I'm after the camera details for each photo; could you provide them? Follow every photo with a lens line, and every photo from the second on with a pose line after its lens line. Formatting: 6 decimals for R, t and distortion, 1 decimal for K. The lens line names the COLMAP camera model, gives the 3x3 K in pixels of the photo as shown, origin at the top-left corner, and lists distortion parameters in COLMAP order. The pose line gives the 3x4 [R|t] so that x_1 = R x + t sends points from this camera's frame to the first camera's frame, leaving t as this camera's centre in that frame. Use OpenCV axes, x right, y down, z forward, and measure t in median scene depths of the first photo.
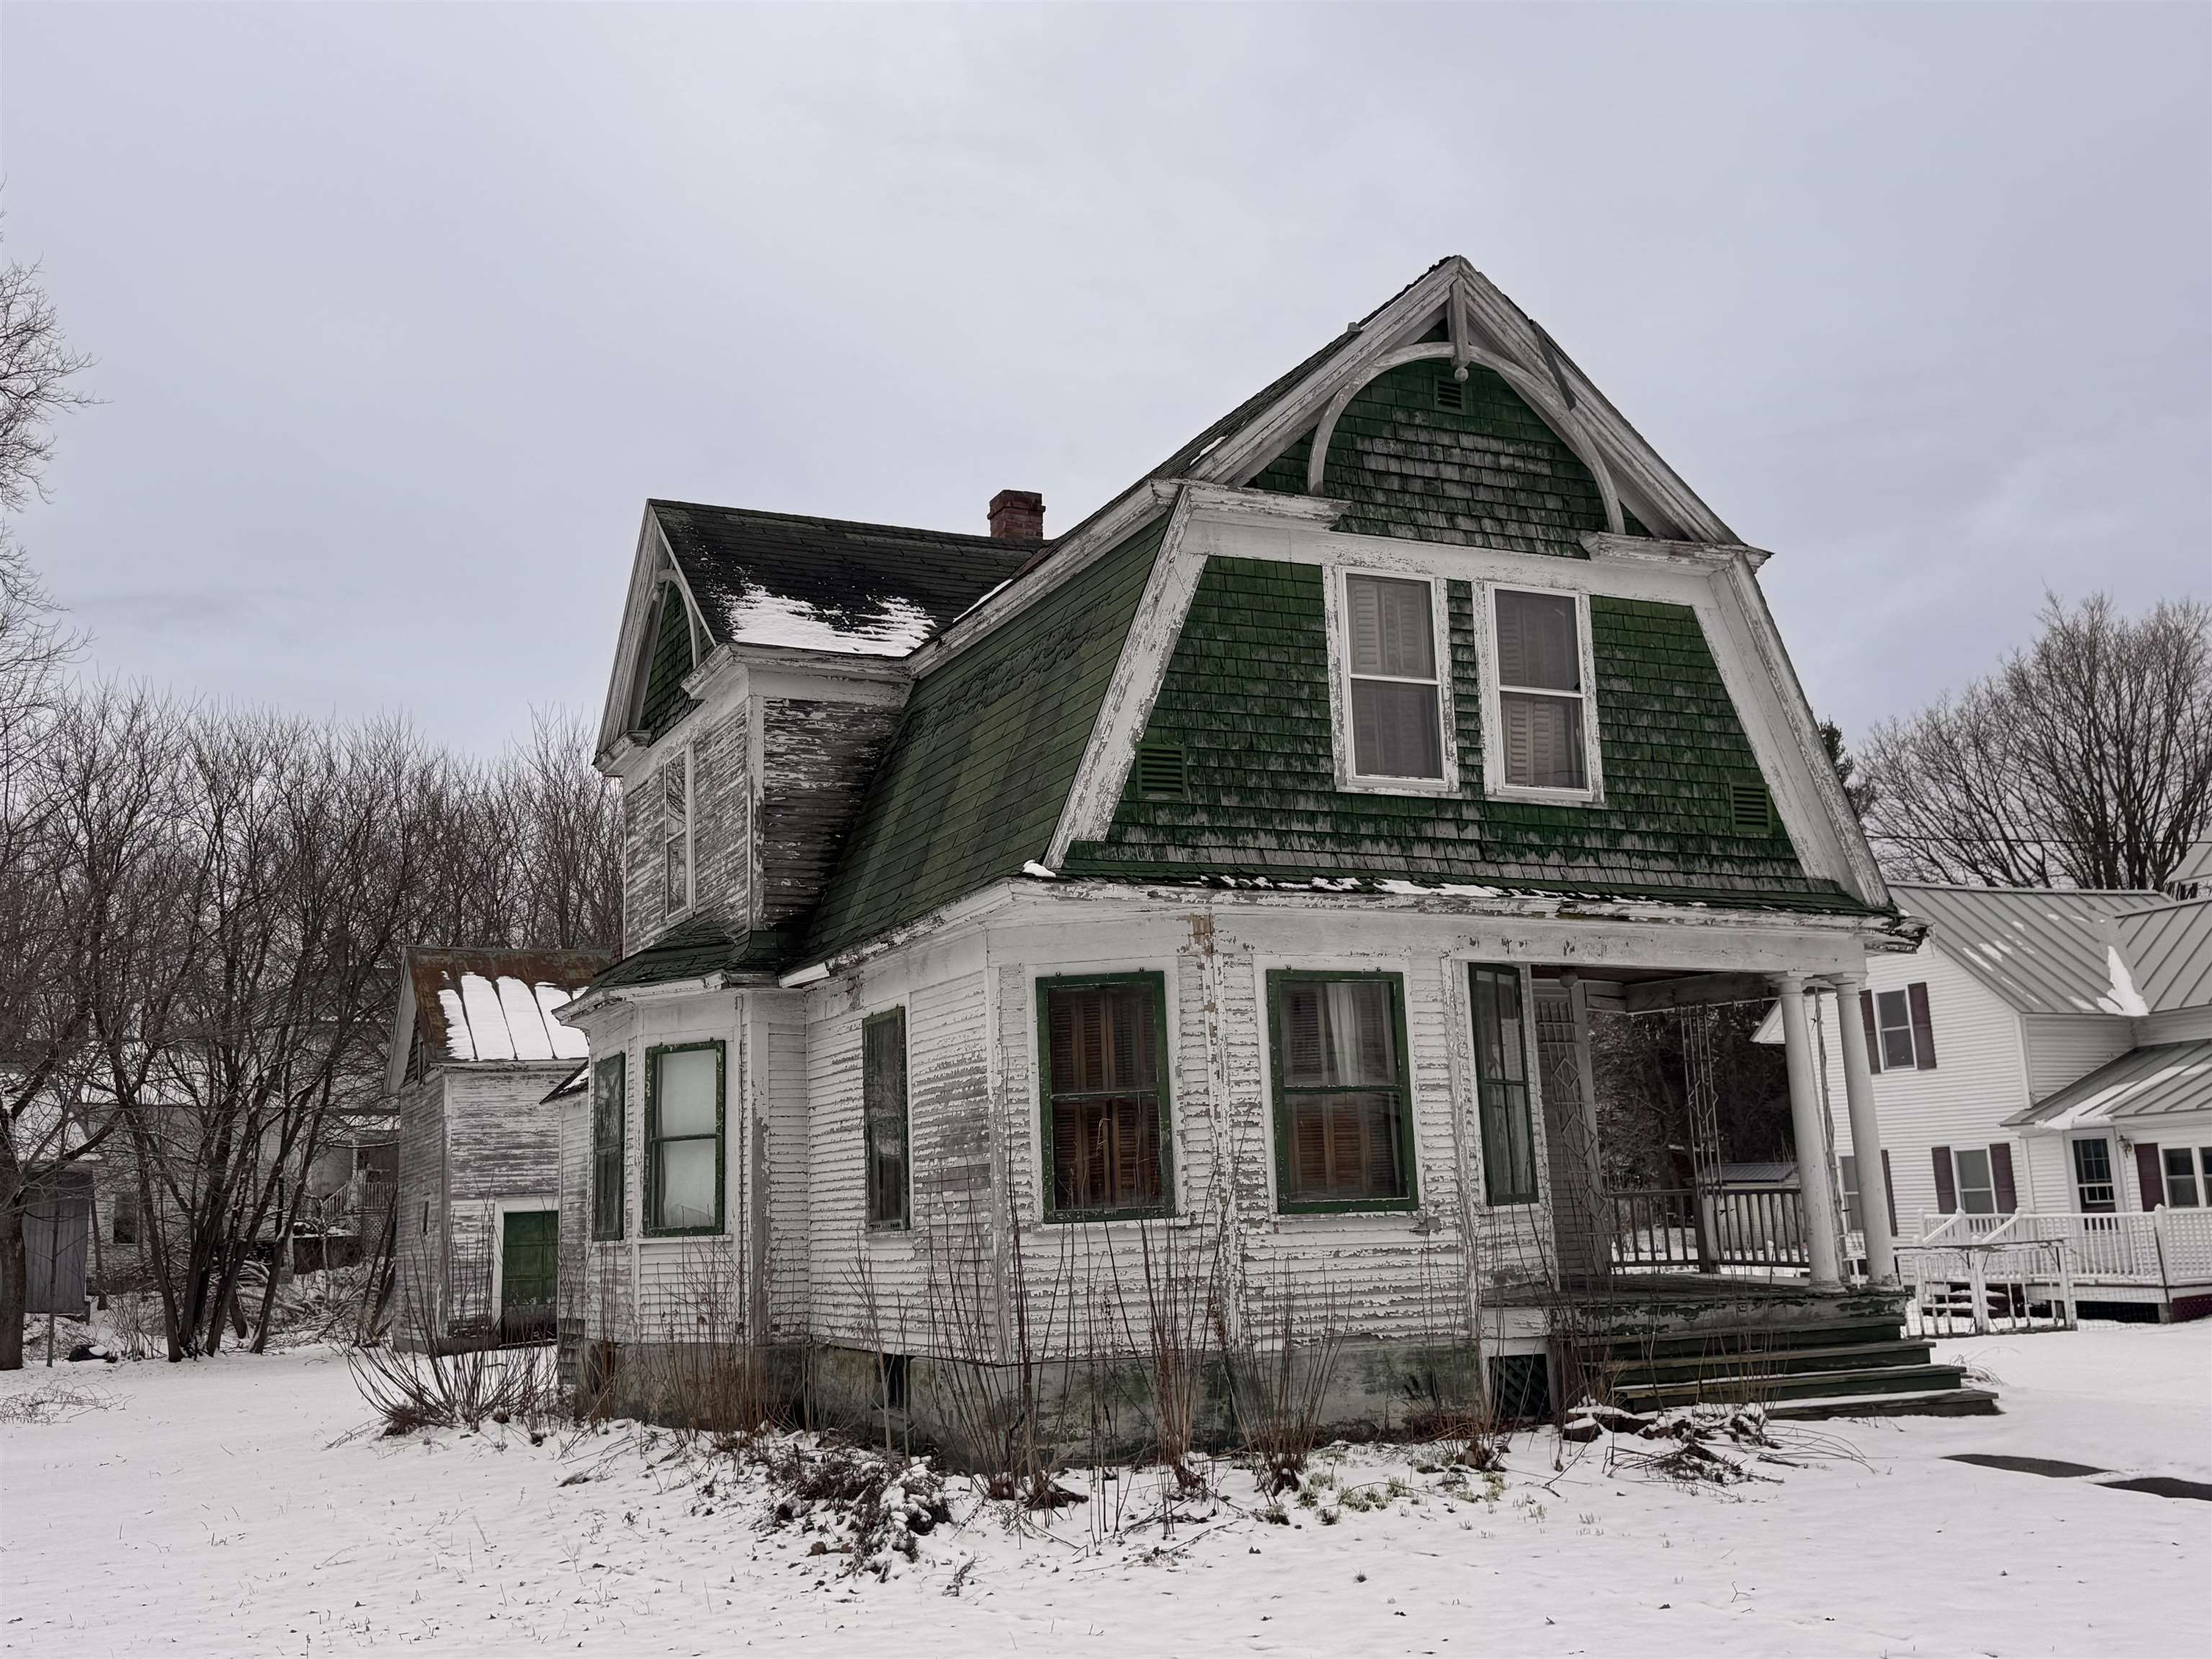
lens RADIAL K [[2199.0, 0, 1109.9], [0, 2199.0, 800.2], [0, 0, 1]] dist [0.178370, -0.284405]
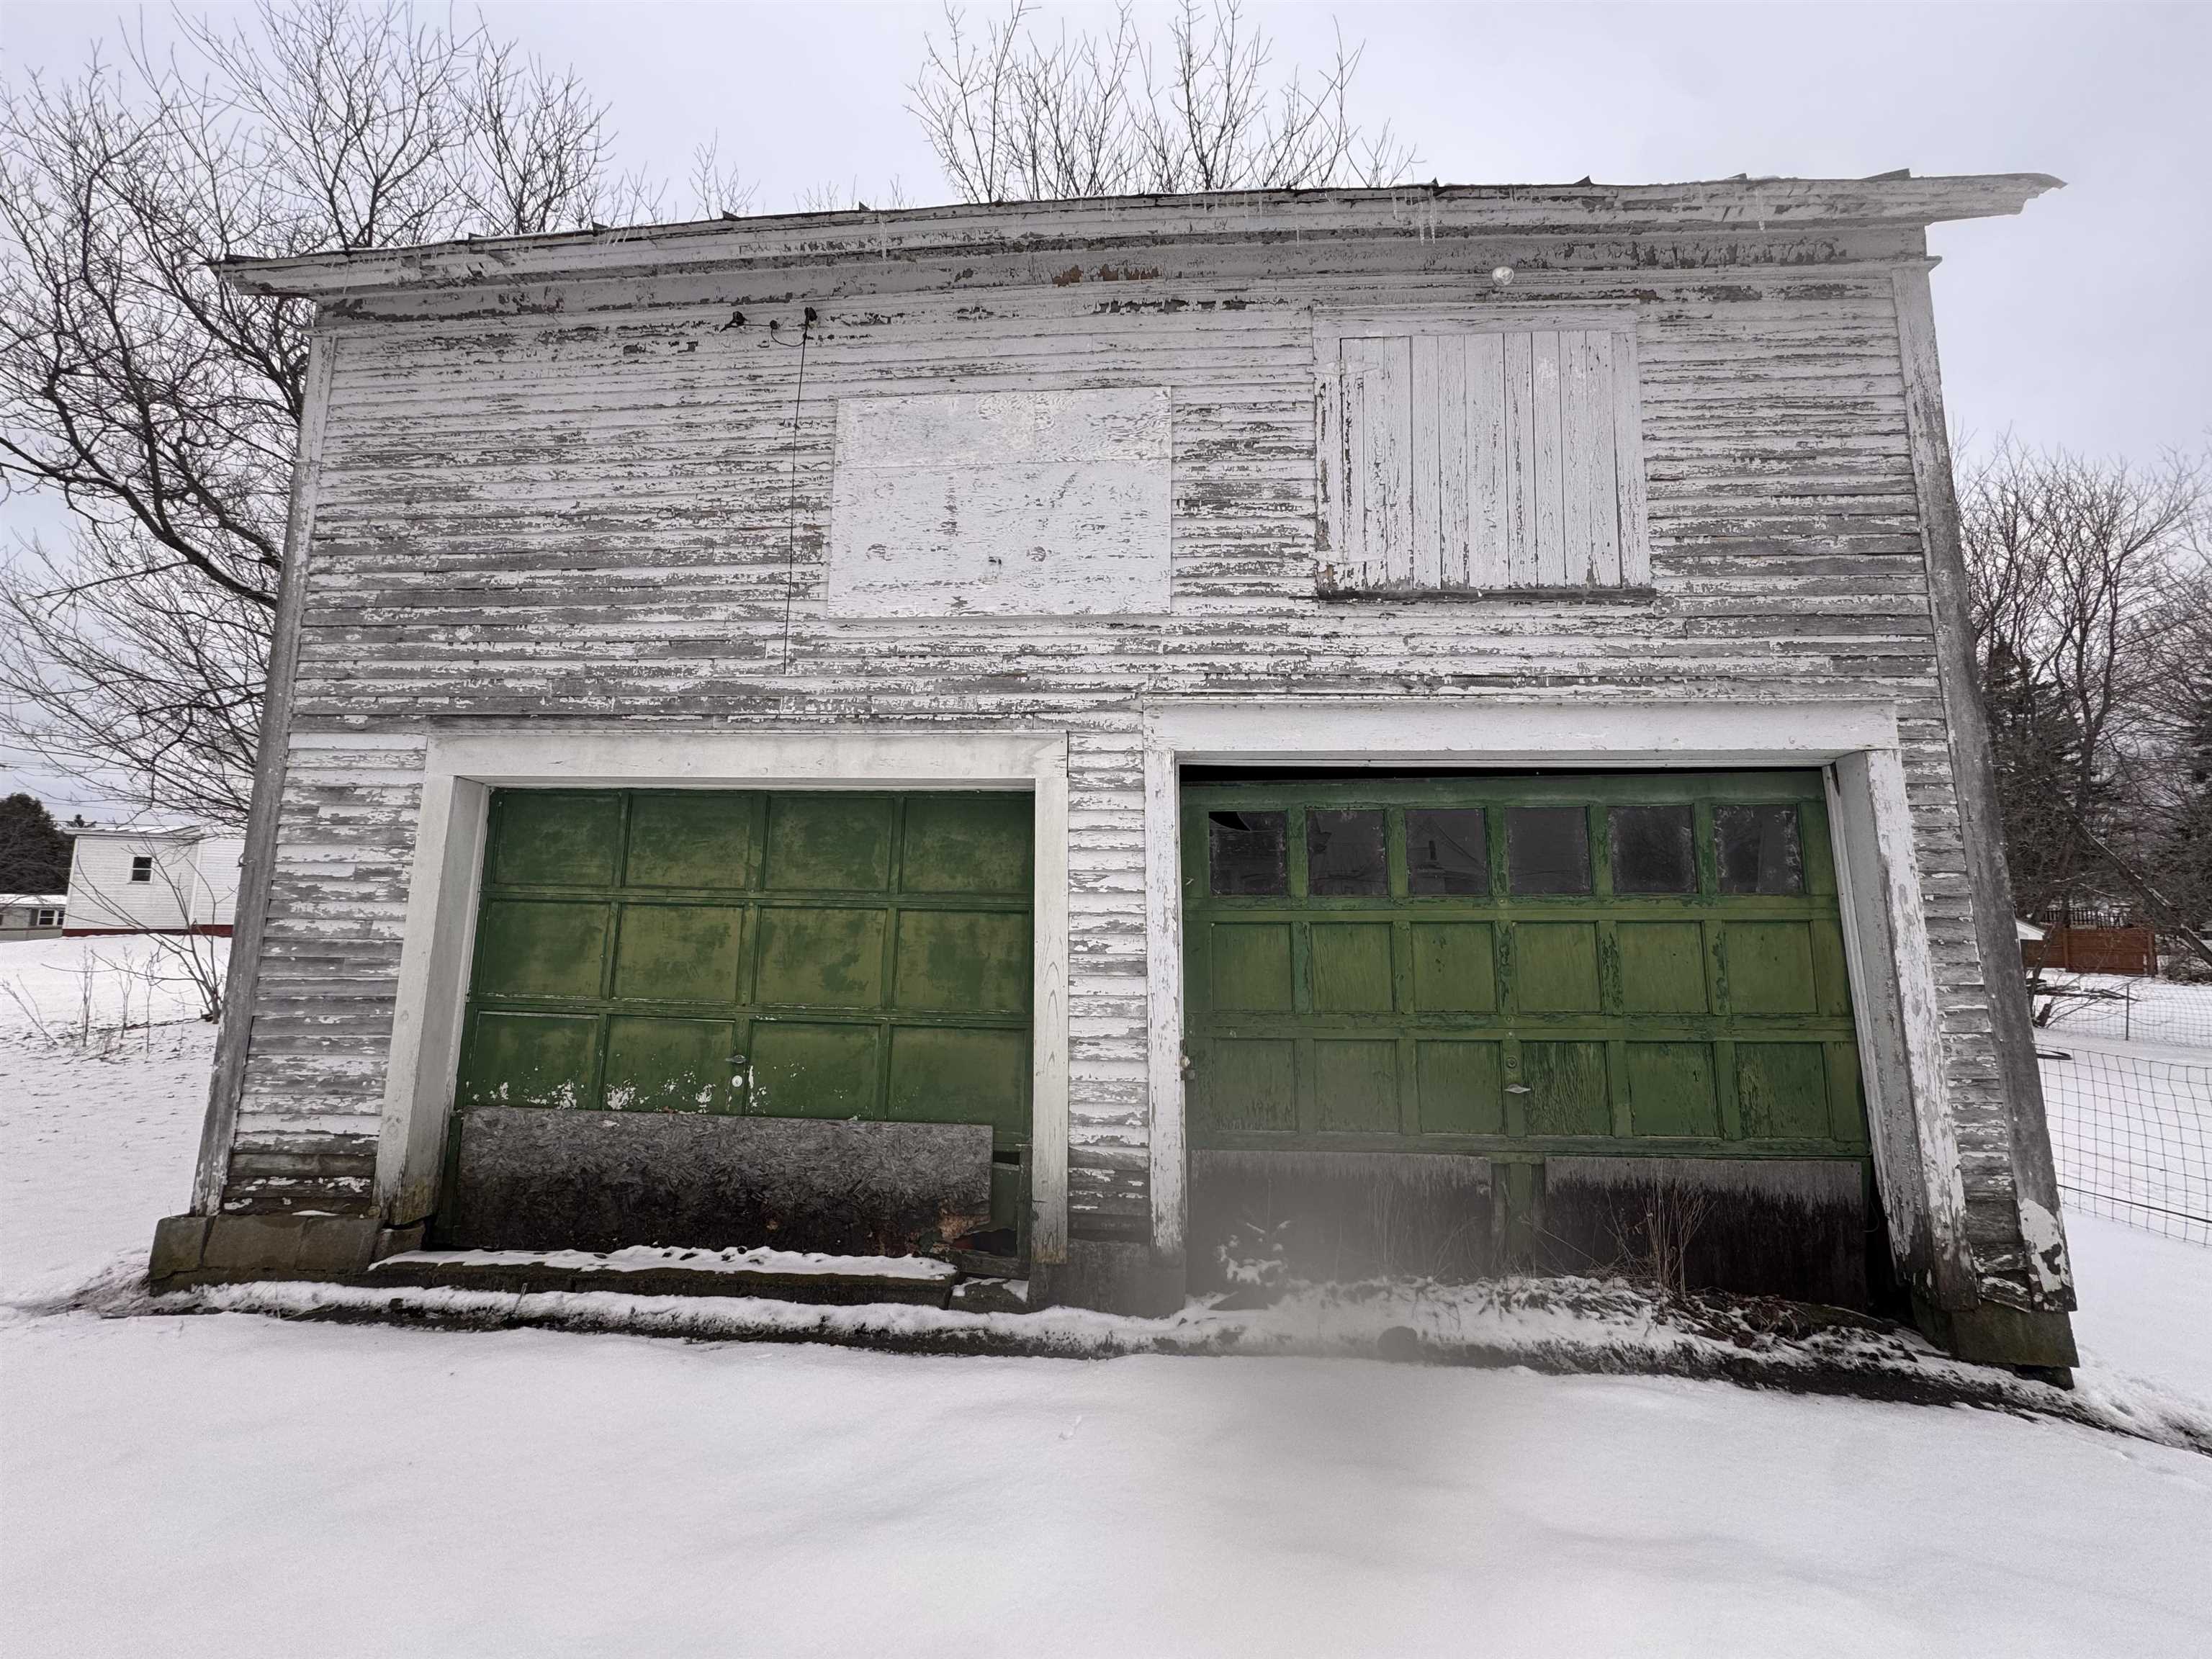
lens RADIAL K [[874.4, 0, 1106.0], [0, 874.4, 829.5], [0, 0, 1]] dist [-0.000711, -0.000413]
pose [[0.873162, -0.001091, -0.487429, -0.329984], [0.042172, 0.996417, 0.073315, 0.423637], [0.485603, -0.084572, 0.870079, 2.147206]]
